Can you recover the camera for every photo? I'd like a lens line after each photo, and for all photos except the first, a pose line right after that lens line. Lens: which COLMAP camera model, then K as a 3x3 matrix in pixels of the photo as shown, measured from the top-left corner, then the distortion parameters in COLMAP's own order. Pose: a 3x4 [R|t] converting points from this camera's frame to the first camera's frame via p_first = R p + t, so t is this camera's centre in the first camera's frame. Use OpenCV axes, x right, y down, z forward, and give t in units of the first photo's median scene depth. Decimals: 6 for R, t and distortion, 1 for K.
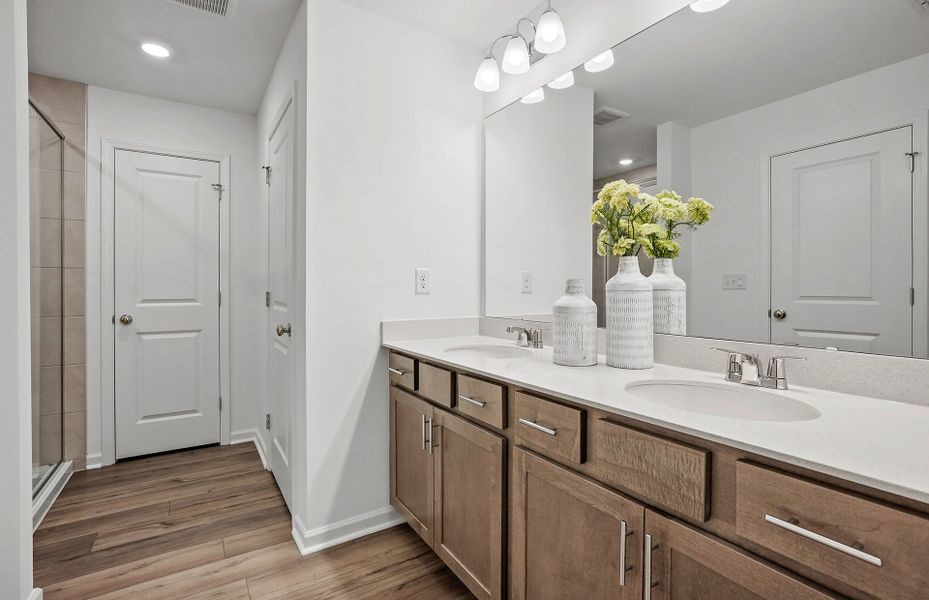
lens RADIAL K [[432.4, 0, 461.3], [0, 432.4, 288.6], [0, 0, 1]] dist [-0.048535, 0.021441]
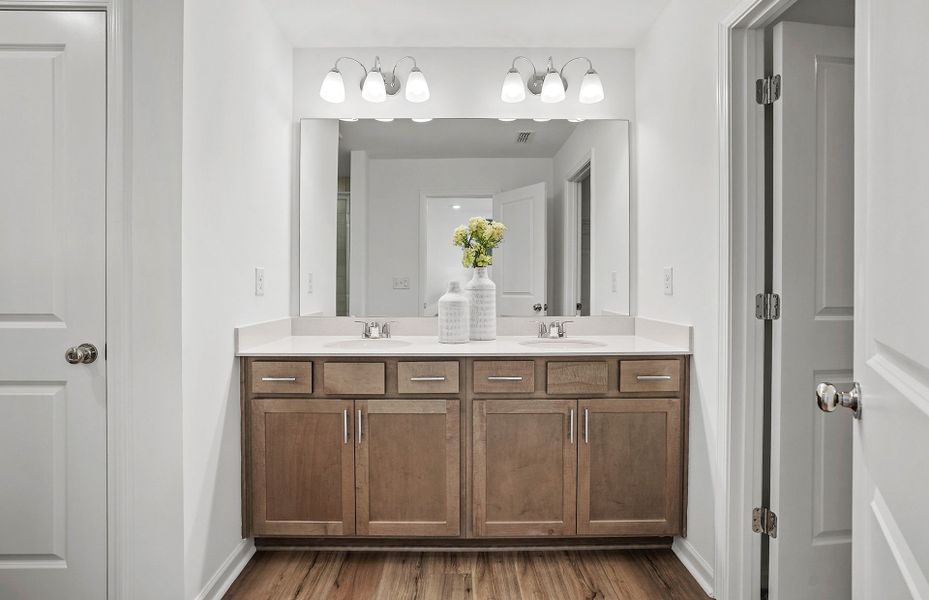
lens RADIAL K [[432.4, 0, 461.3], [0, 432.4, 288.6], [0, 0, 1]] dist [-0.048535, 0.021441]
pose [[0.534084, -0.006438, 0.845407, -0.821240], [0.003259, 0.999979, 0.005556, -0.006407], [-0.845425, -0.000212, 0.534094, 0.208623]]
